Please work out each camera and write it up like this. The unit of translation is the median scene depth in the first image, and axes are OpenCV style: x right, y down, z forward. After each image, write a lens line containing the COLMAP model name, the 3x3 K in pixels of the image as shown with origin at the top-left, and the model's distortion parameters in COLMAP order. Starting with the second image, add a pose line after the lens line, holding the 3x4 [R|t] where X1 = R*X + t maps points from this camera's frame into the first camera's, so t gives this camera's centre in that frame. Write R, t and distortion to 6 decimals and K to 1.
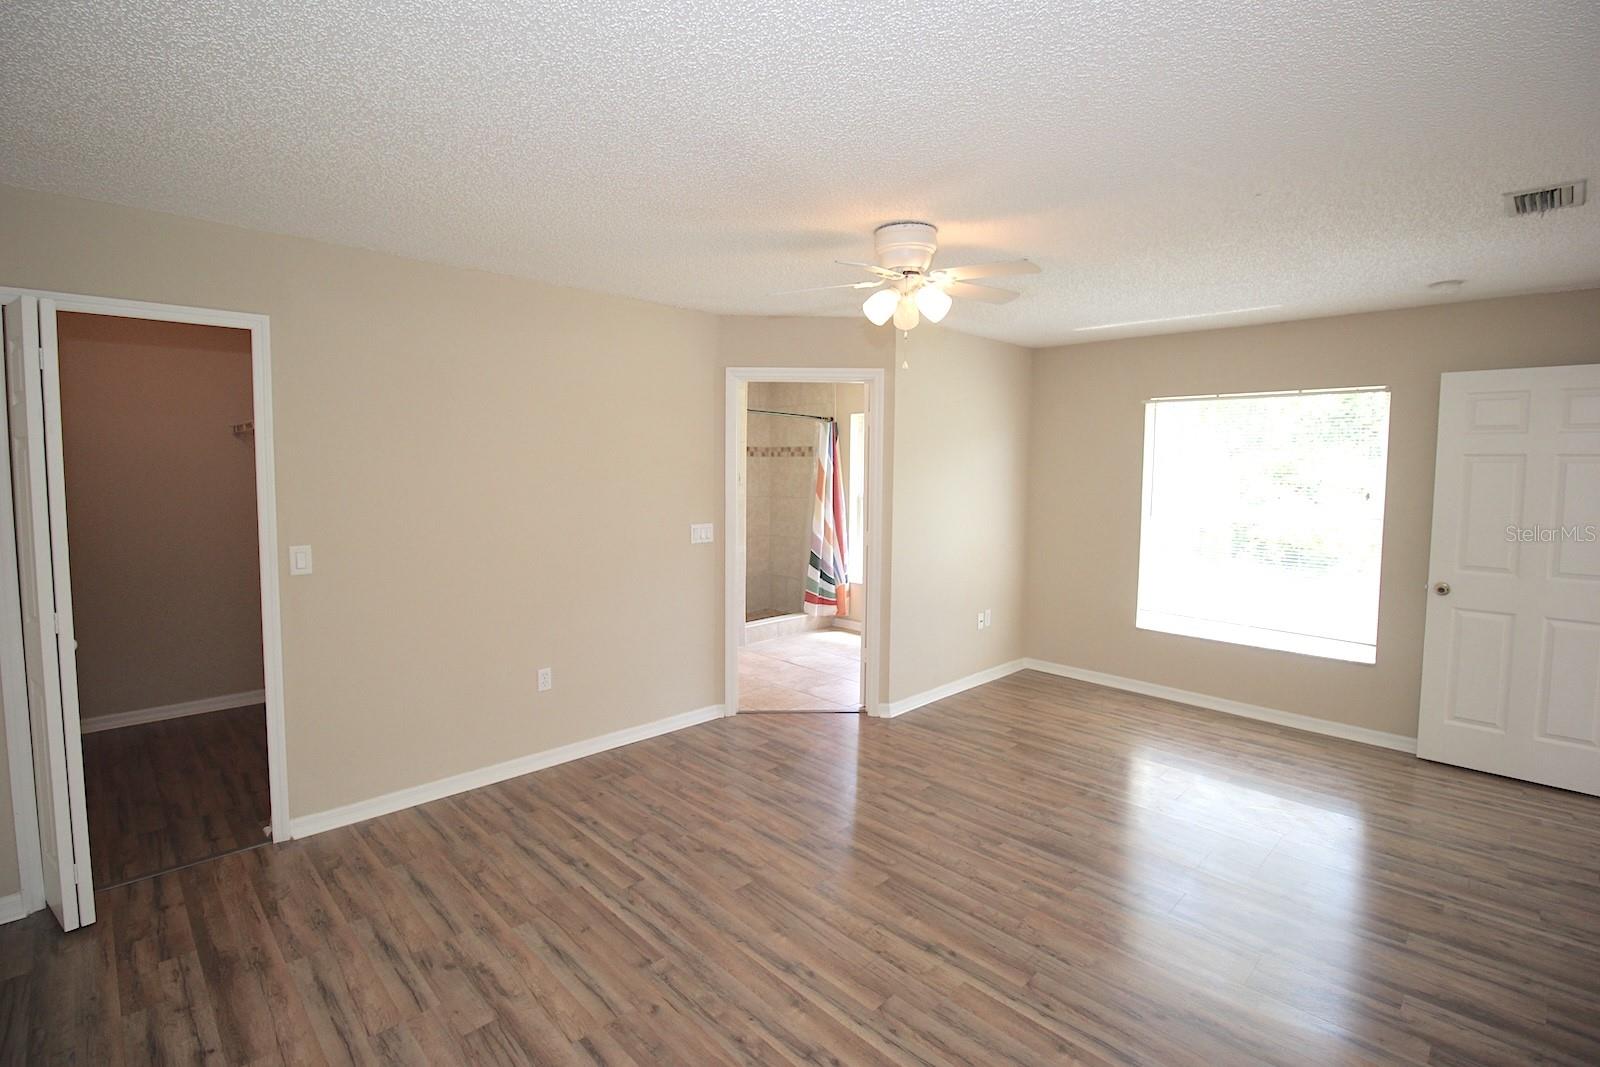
lens RADIAL K [[739.2, 0, 798.8], [0, 739.2, 533.2], [0, 0, 1]] dist [-0.007537, -0.000431]
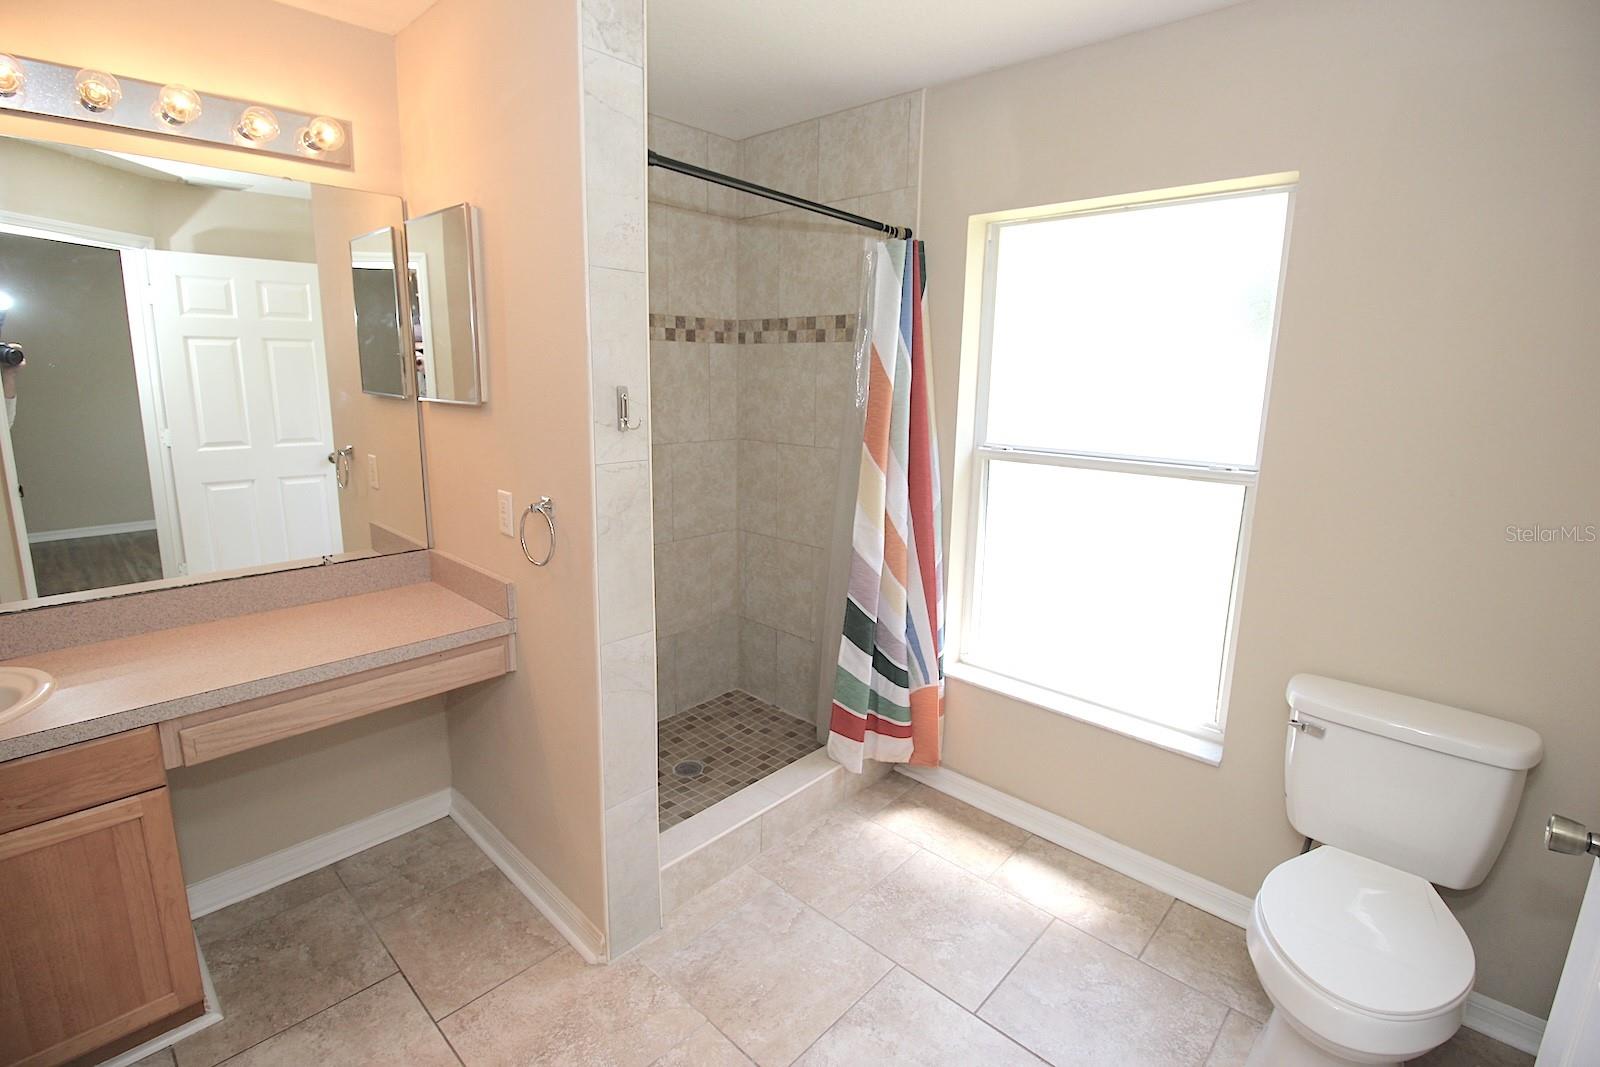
lens RADIAL K [[739.2, 0, 798.3], [0, 739.2, 519.3], [0, 0, 1]] dist [-0.007537, -0.000431]
pose [[0.999264, -0.001002, 0.038346, -0.022052], [-0.002924, 0.994759, 0.102202, -0.053075], [-0.038248, -0.102239, 0.994024, 0.634842]]
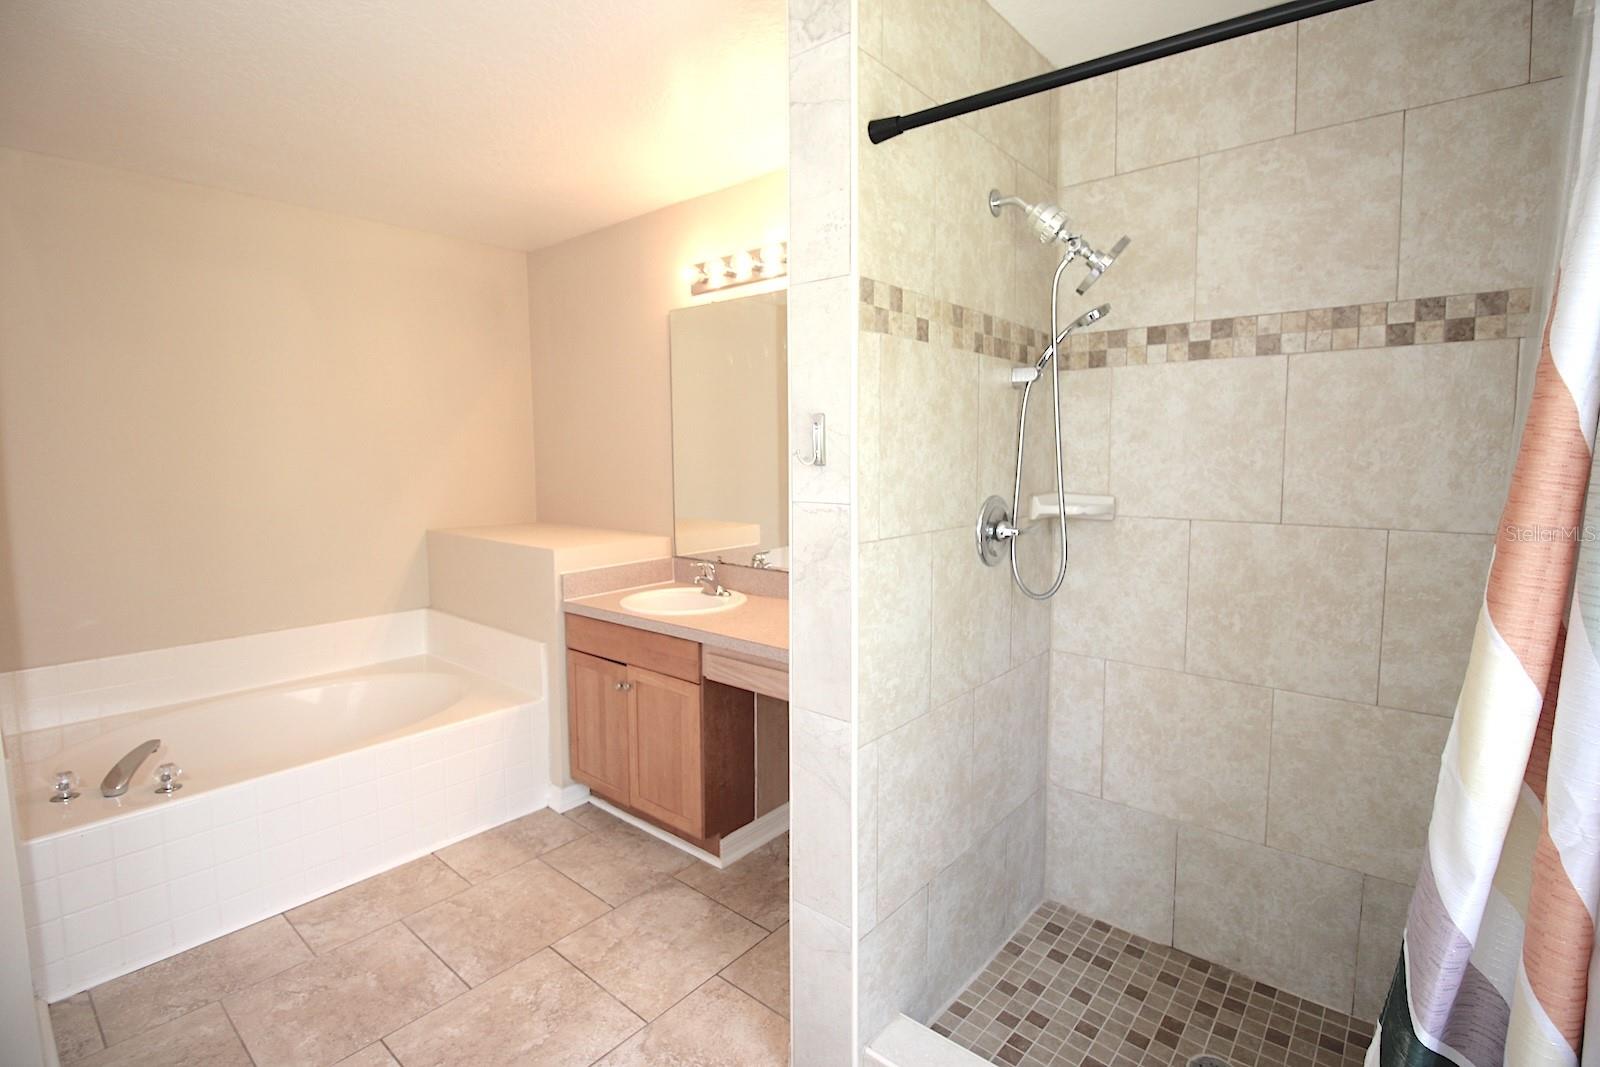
lens RADIAL K [[739.2, 0, 799.3], [0, 739.2, 517.7], [0, 0, 1]] dist [-0.007537, -0.000431]
pose [[0.104802, 0.082580, -0.991059, 0.135363], [-0.087783, 0.993425, 0.073494, -0.057308], [0.990611, 0.079295, 0.111362, 0.853638]]
